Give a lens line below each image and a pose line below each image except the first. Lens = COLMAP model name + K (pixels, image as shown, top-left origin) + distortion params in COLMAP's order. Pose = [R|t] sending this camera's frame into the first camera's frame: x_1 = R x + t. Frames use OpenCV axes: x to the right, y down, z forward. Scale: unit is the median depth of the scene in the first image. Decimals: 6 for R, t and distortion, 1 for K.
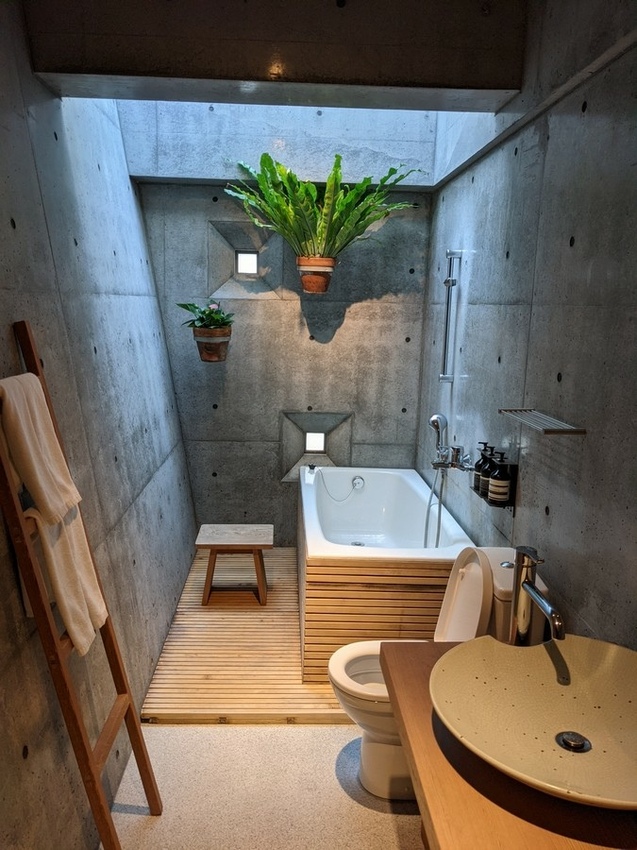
lens RADIAL K [[671.9, 0, 314.6], [0, 671.9, 425.2], [0, 0, 1]] dist [0.010515, -0.000359]
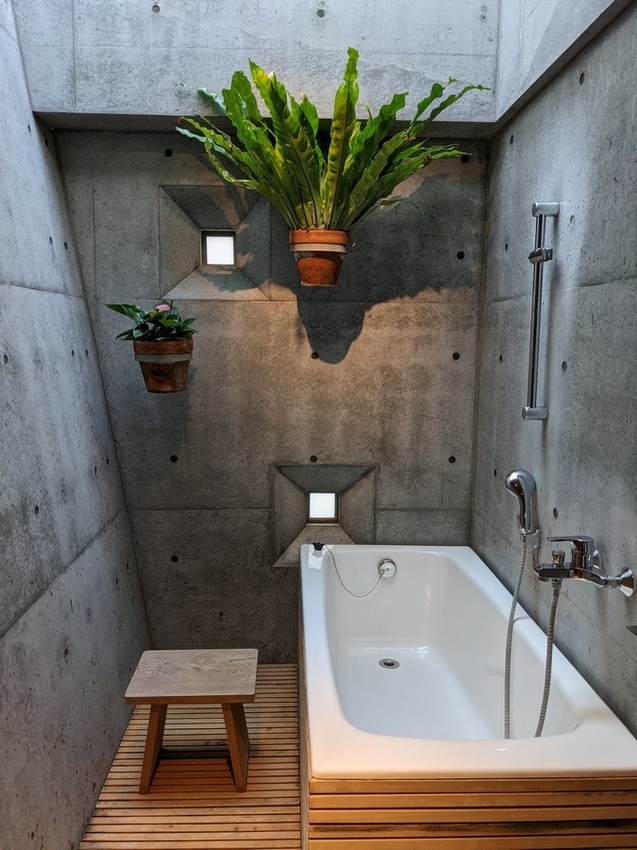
lens RADIAL K [[671.9, 0, 320.1], [0, 671.9, 423.4], [0, 0, 1]] dist [0.010515, -0.000359]
pose [[0.999874, -0.015816, -0.001328, 0.000985], [0.015731, 0.998632, -0.049871, -0.030434], [0.002115, 0.049844, 0.998755, 0.358893]]
